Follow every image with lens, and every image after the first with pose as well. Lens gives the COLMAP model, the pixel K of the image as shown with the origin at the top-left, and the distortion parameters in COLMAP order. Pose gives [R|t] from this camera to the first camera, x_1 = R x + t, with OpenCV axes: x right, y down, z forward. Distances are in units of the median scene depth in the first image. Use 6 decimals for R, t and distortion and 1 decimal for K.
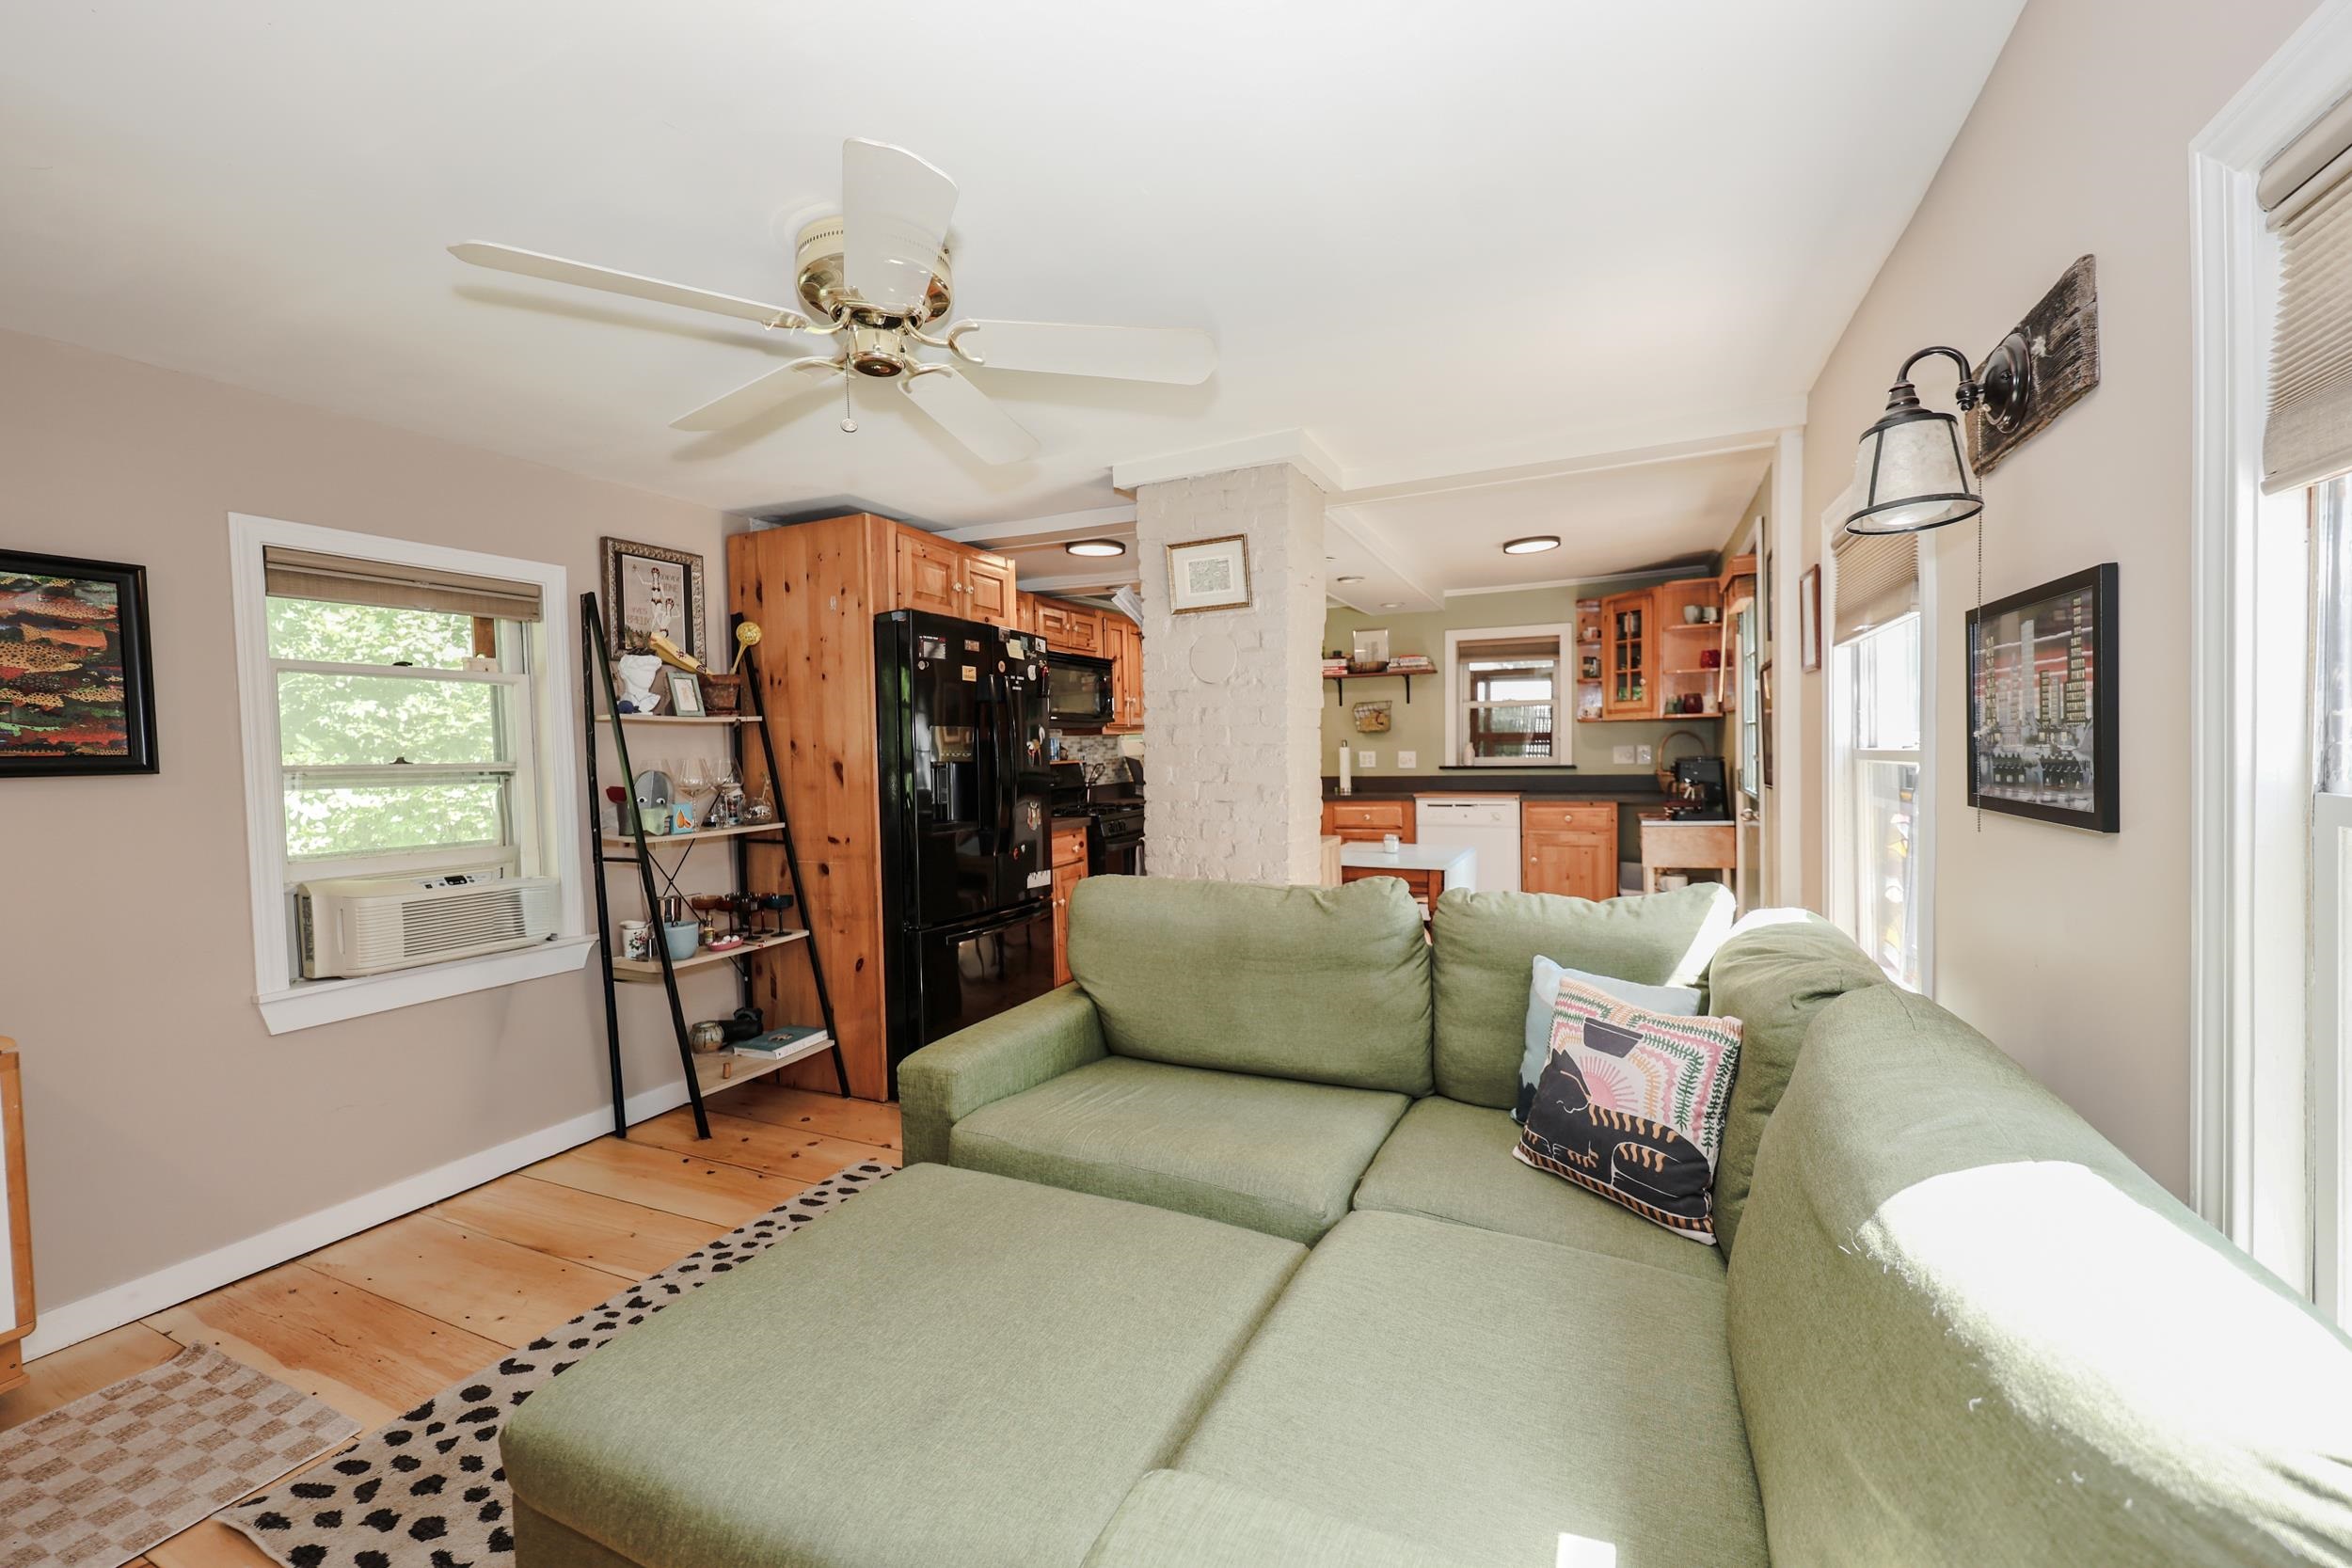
lens RADIAL K [[949.5, 0, 1179.0], [0, 949.5, 776.9], [0, 0, 1]] dist [-0.003389, -0.000084]
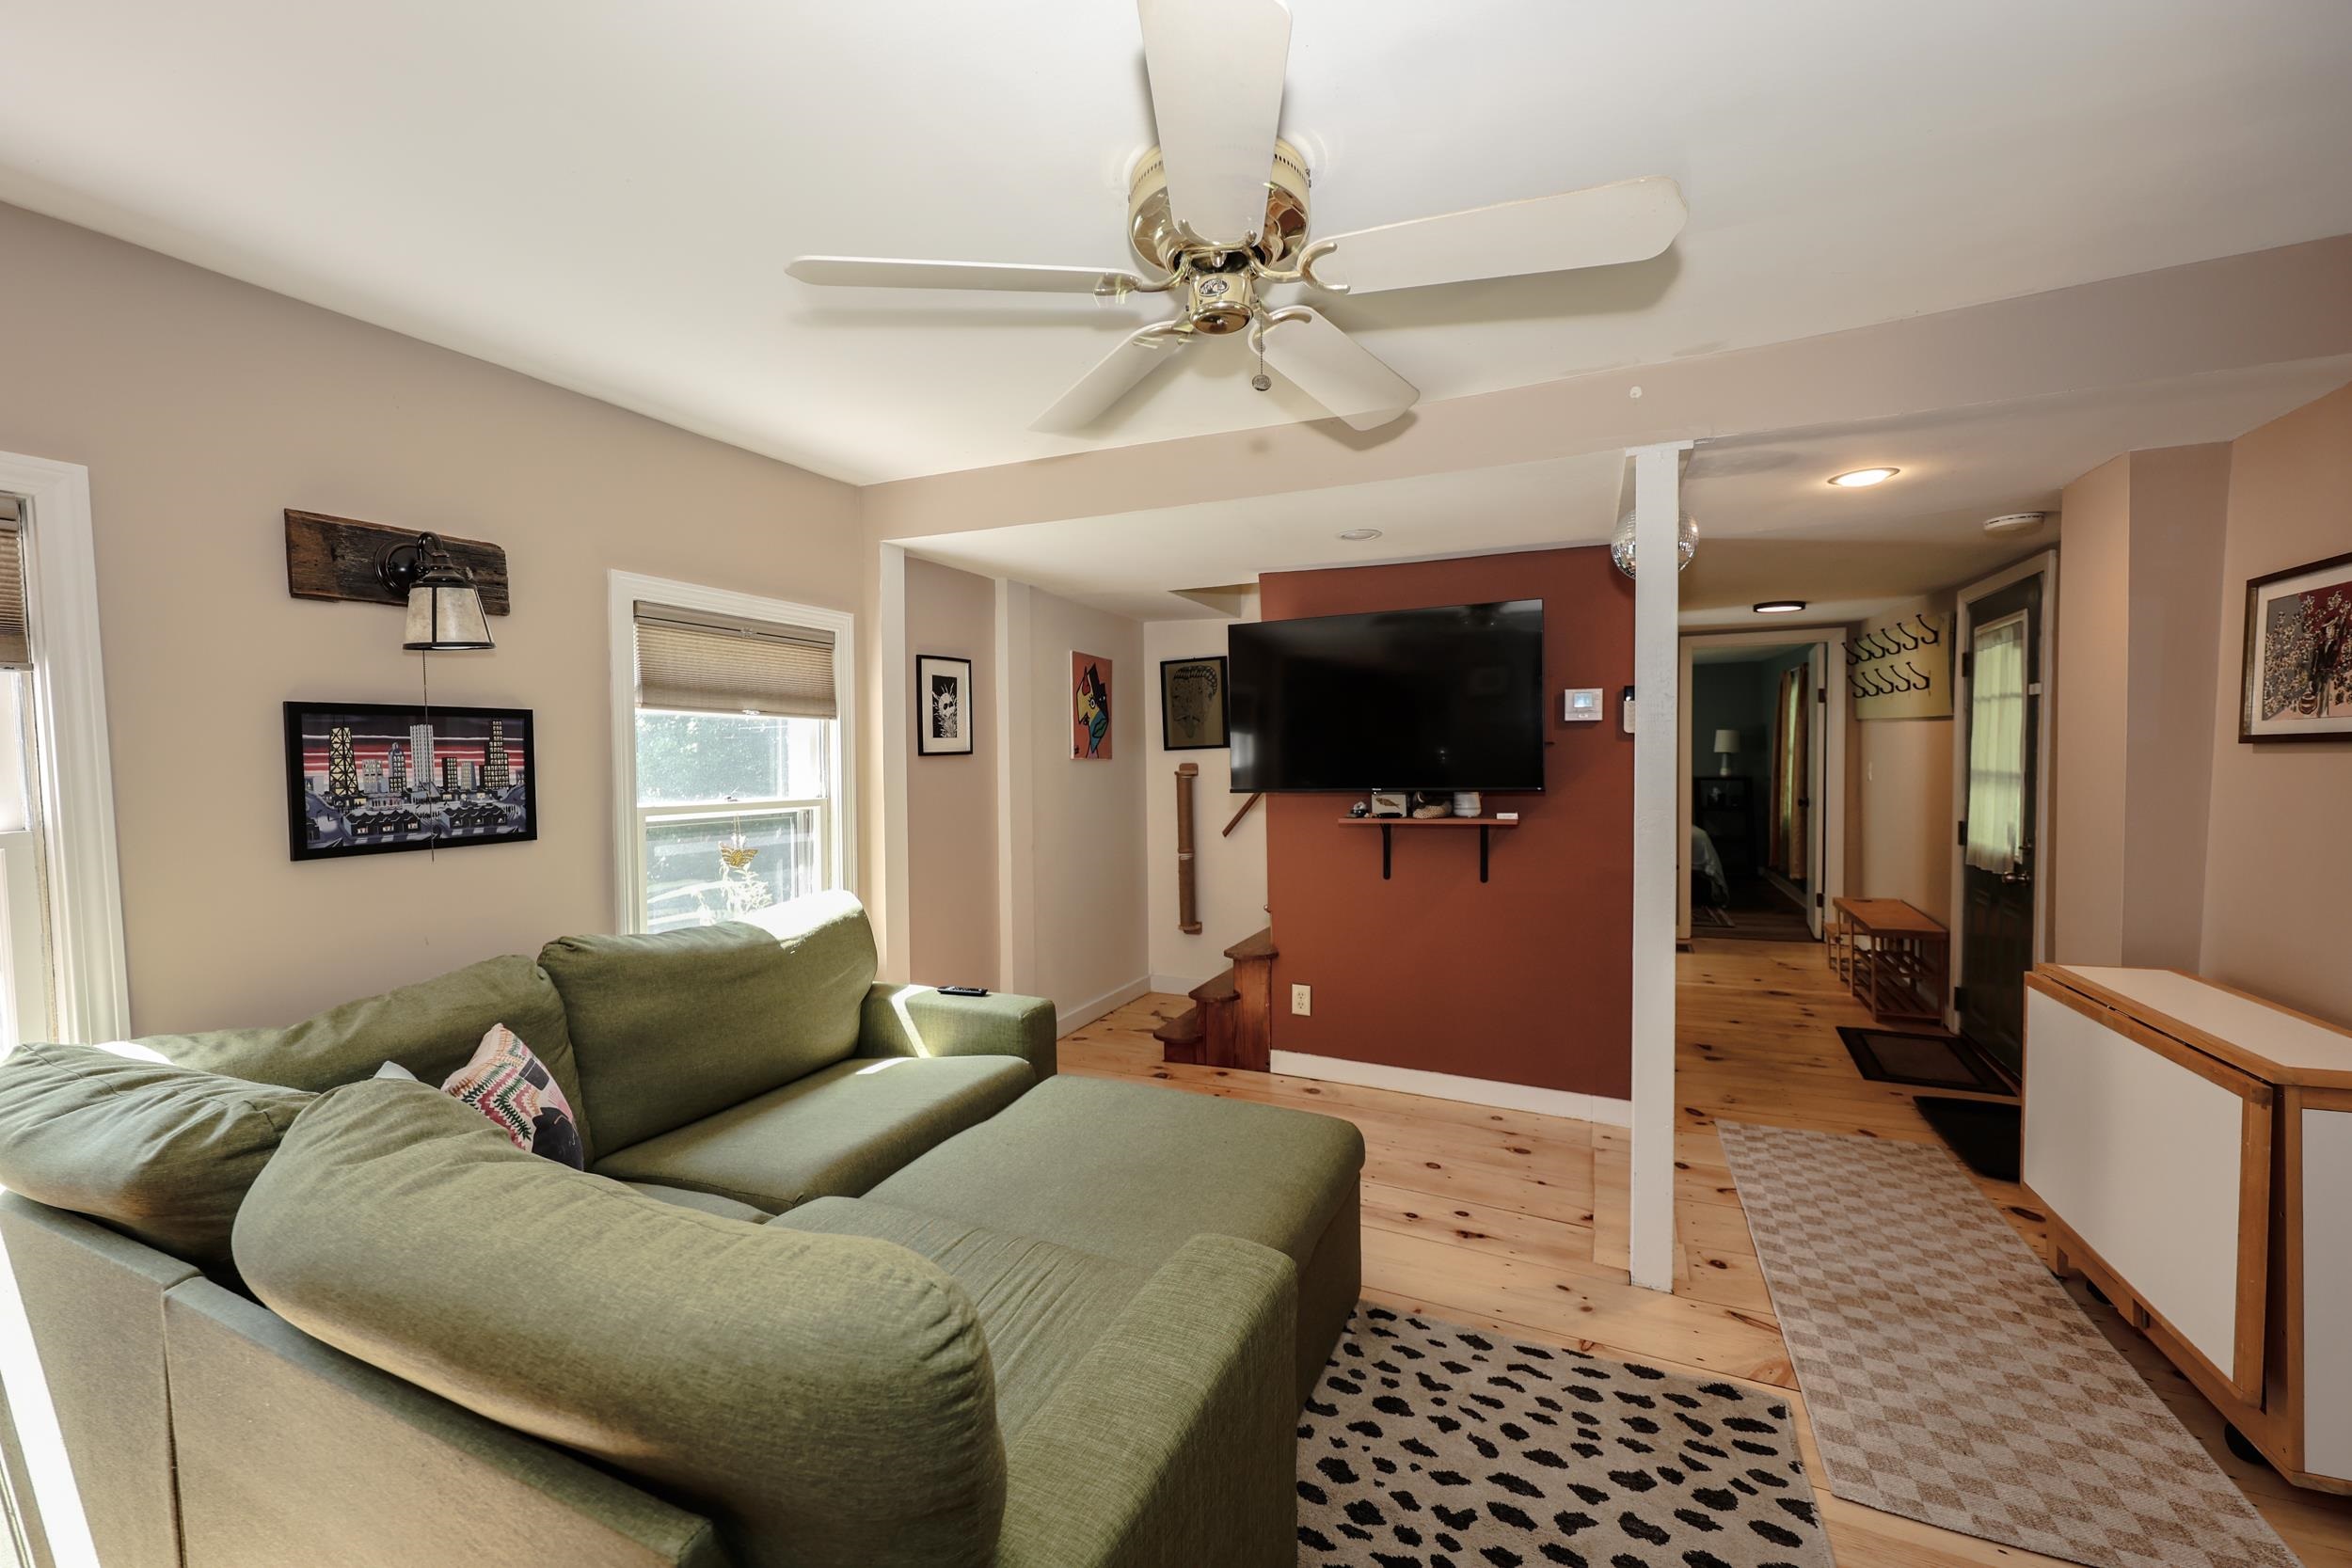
lens RADIAL K [[939.8, 0, 1172.4], [0, 939.8, 790.6], [0, 0, 1]] dist [0.001163, 0.000207]
pose [[-0.998965, 0.043325, 0.013832, -0.116134], [0.044198, 0.996516, 0.070725, -0.034904], [-0.010720, 0.071263, -0.997400, 0.807380]]
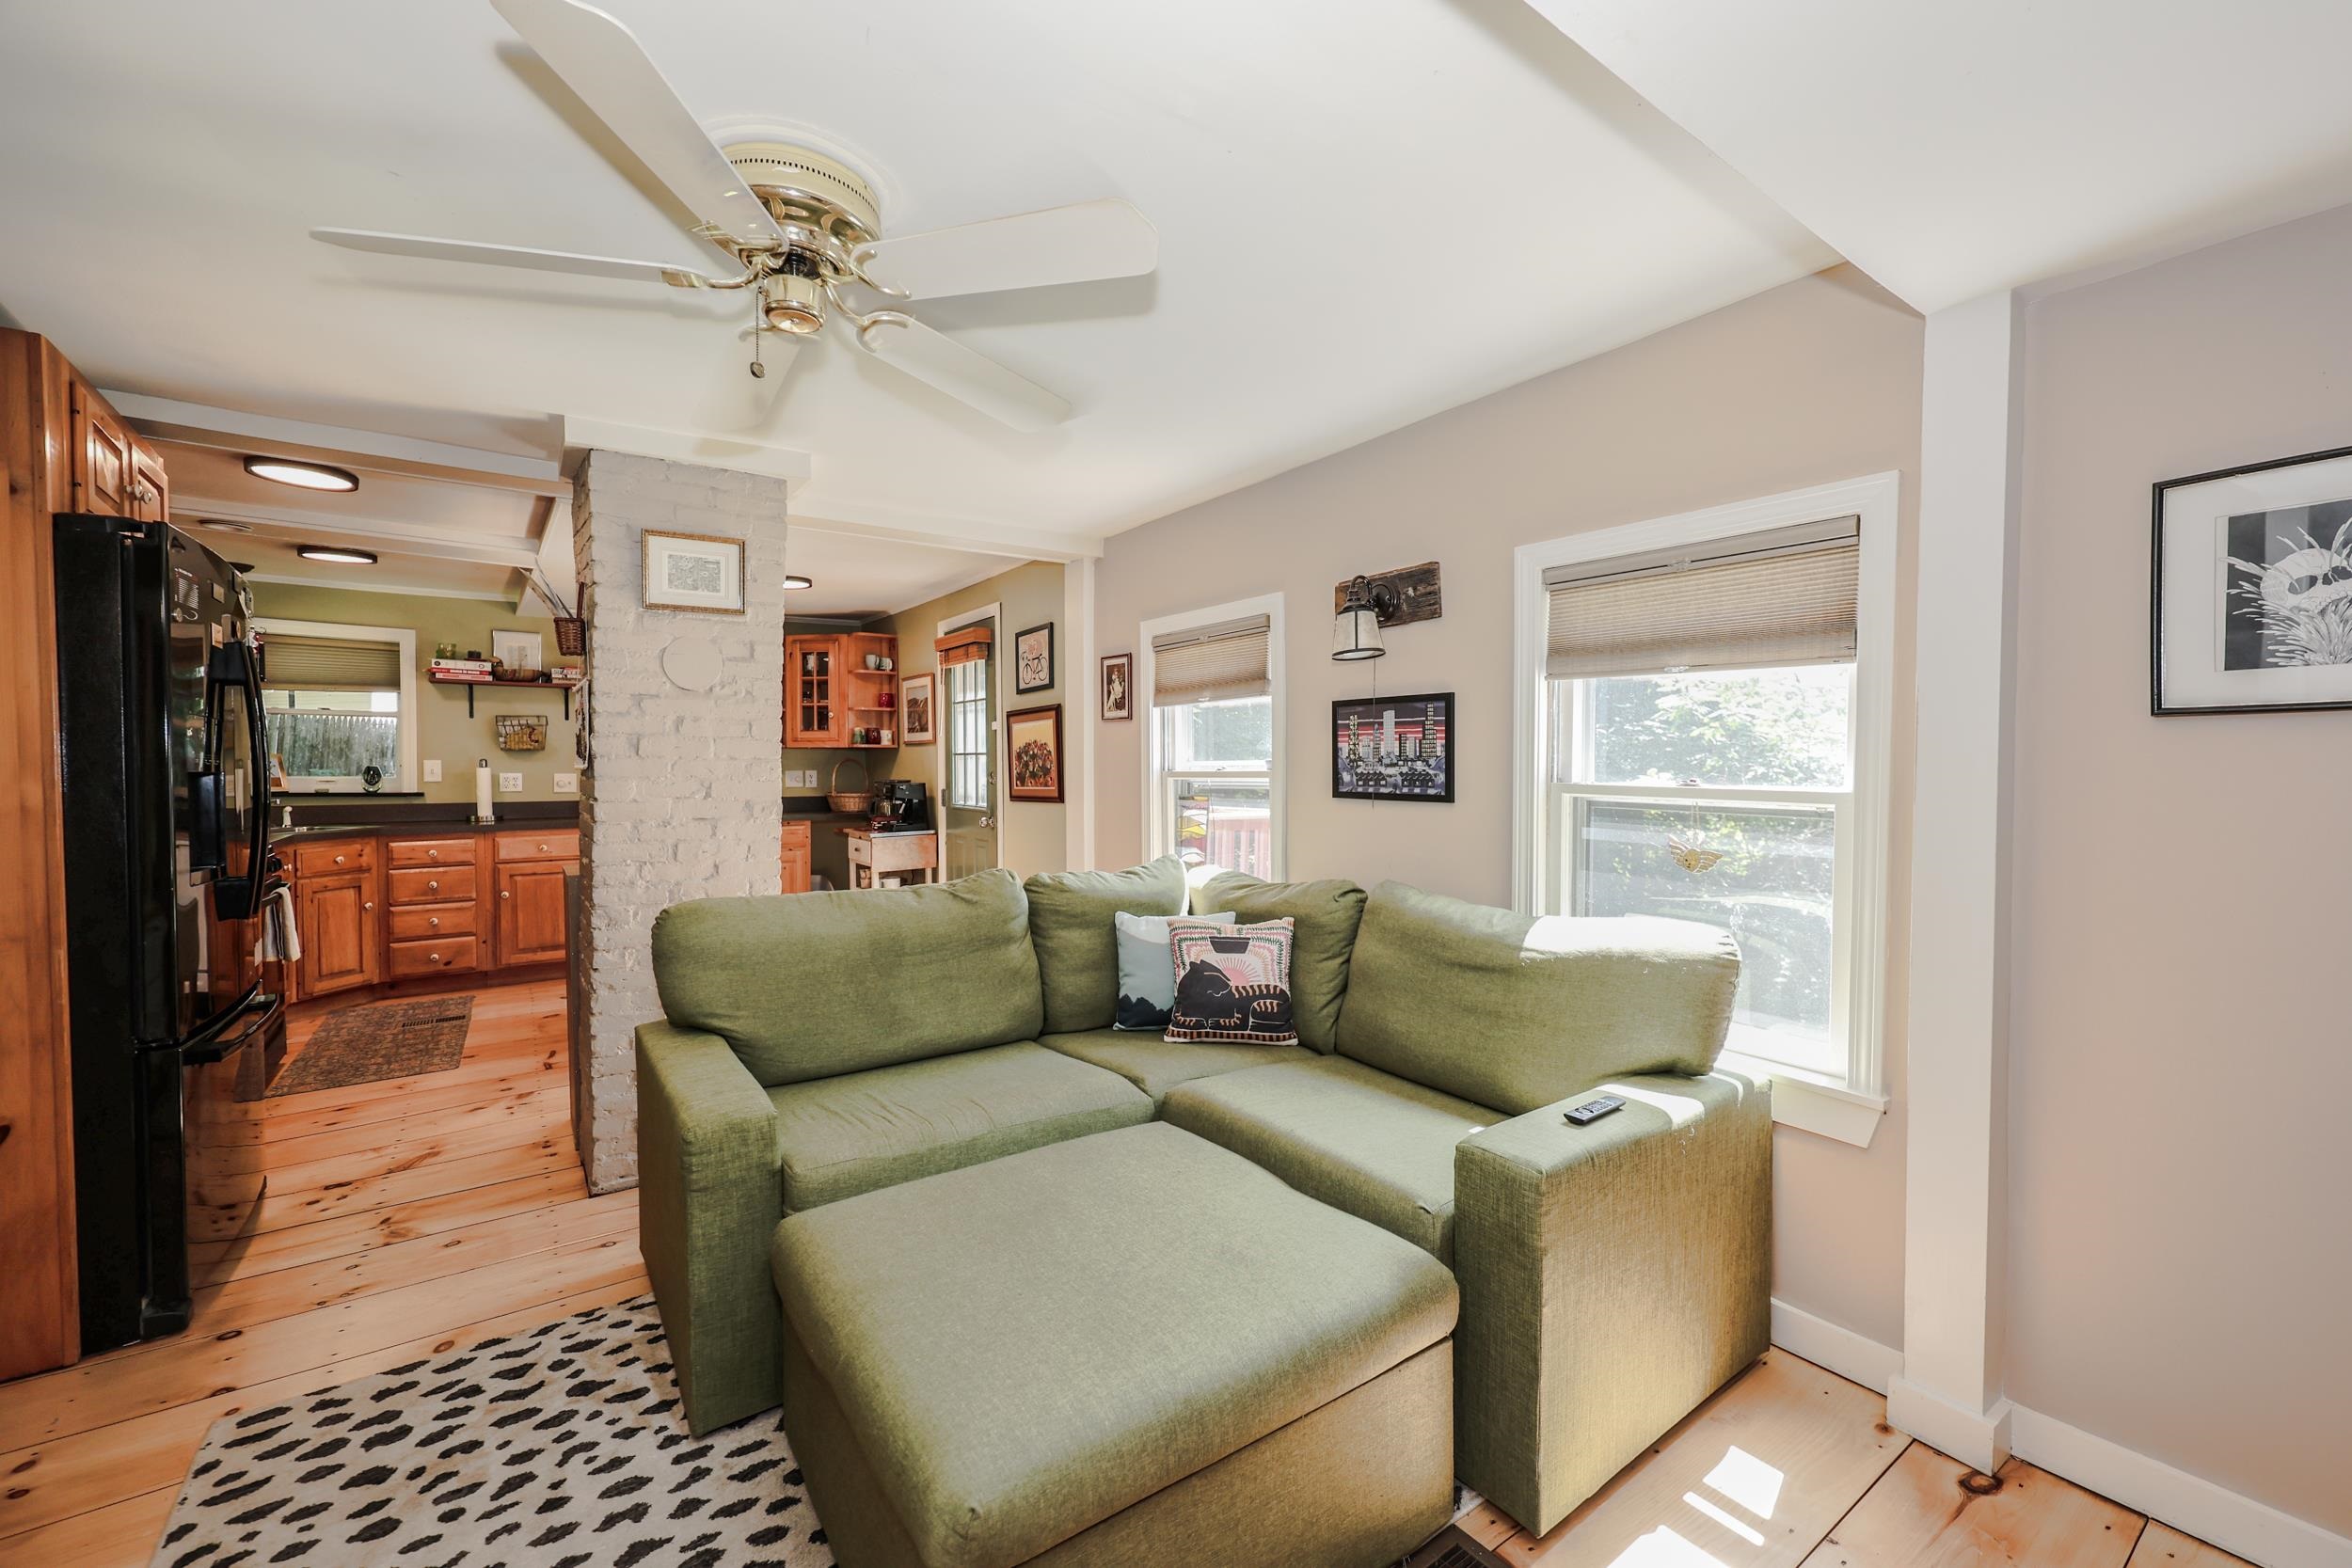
lens RADIAL K [[937.5, 0, 1162.0], [0, 937.5, 783.1], [0, 0, 1]] dist [-0.000378, 0.000157]
pose [[0.503139, 0.006752, 0.864179, -0.392506], [0.015723, 0.999732, -0.016965, 0.010279], [-0.864062, 0.022123, 0.502898, 0.115926]]
